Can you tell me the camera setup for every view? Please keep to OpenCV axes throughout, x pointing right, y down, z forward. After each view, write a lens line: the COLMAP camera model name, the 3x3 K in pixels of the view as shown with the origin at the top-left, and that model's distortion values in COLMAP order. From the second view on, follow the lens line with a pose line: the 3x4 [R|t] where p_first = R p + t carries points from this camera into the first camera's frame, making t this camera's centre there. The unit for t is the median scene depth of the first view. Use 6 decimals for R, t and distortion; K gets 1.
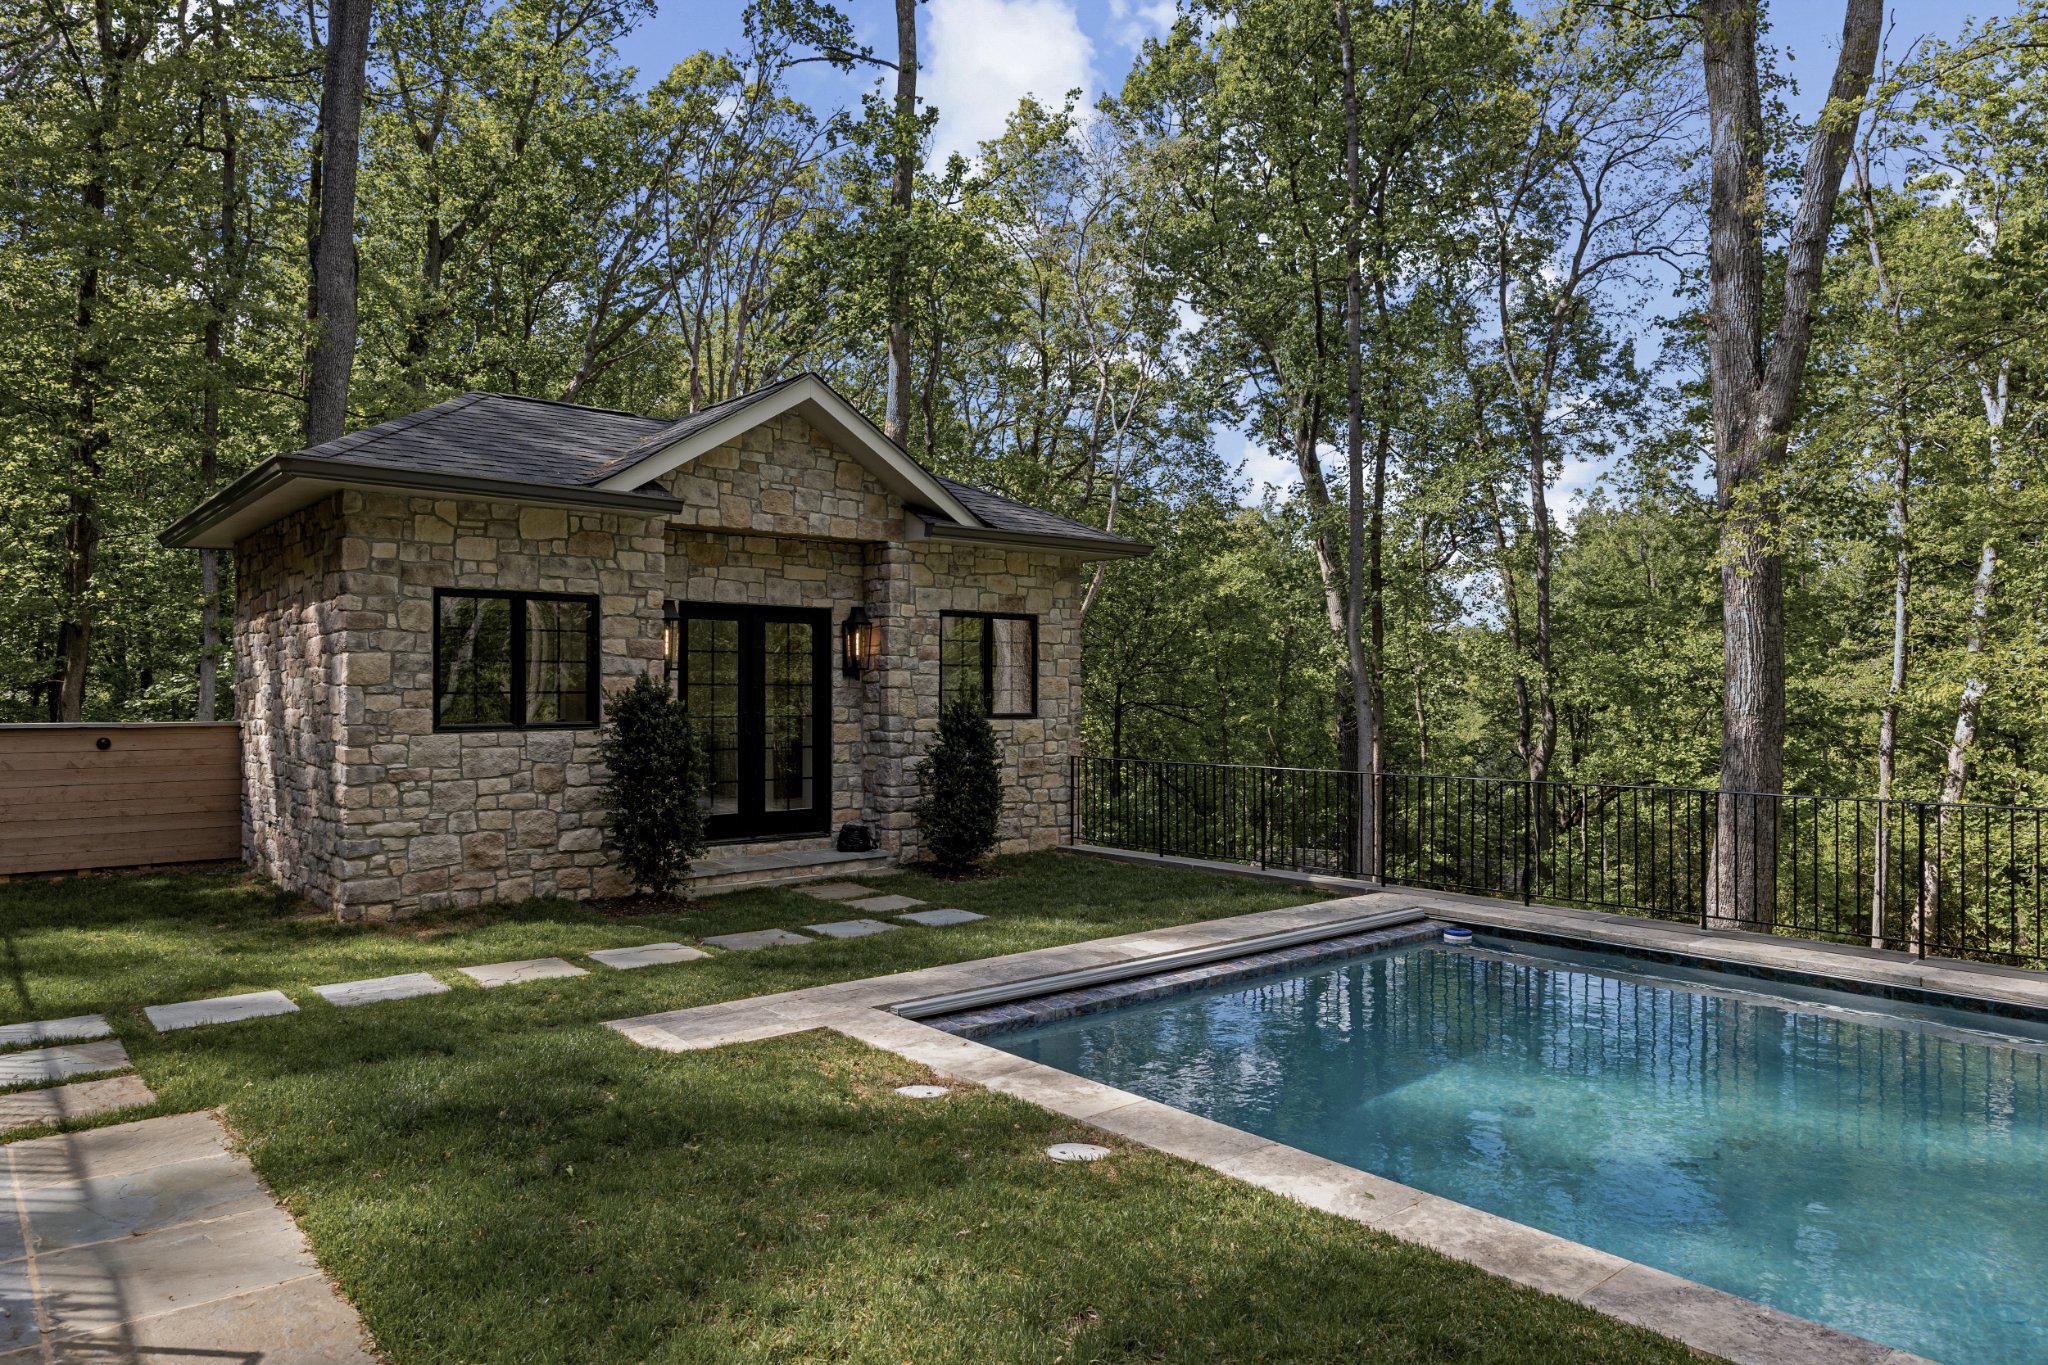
lens RADIAL K [[1288.6, 0, 1024.5], [0, 1288.6, 677.0], [0, 0, 1]] dist [-0.000818, 0.000738]
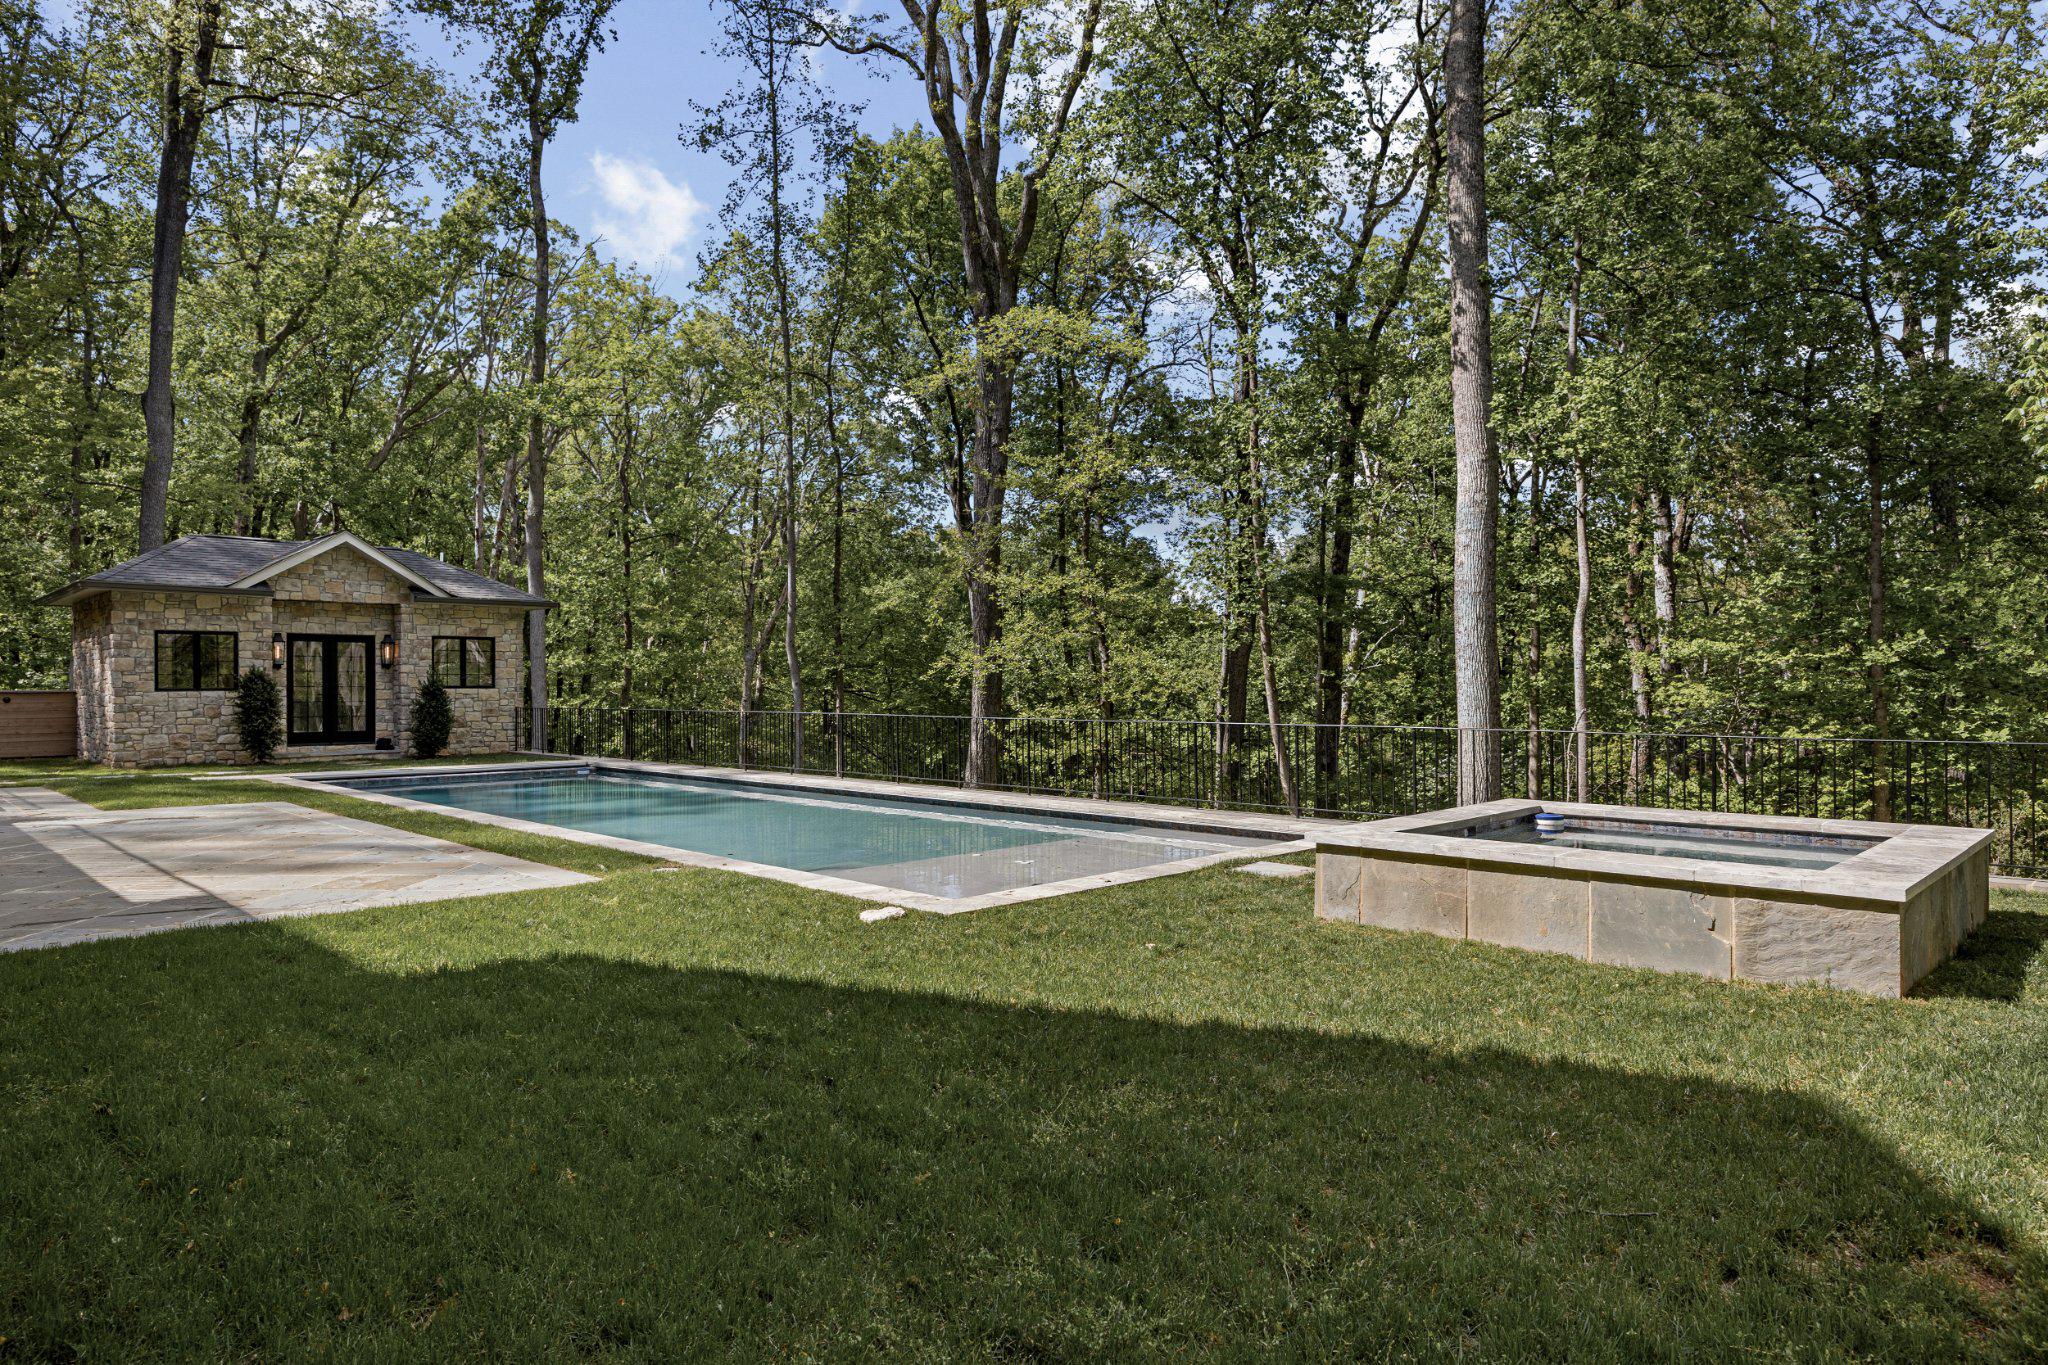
lens RADIAL K [[1235.6, 0, 1025.8], [0, 1235.6, 695.4], [0, 0, 1]] dist [0.007345, 0.000423]
pose [[0.997363, -0.005144, 0.072395, 0.787283], [0.003773, 0.999811, 0.019060, 0.010711], [-0.072479, -0.018736, 0.997194, -1.126911]]
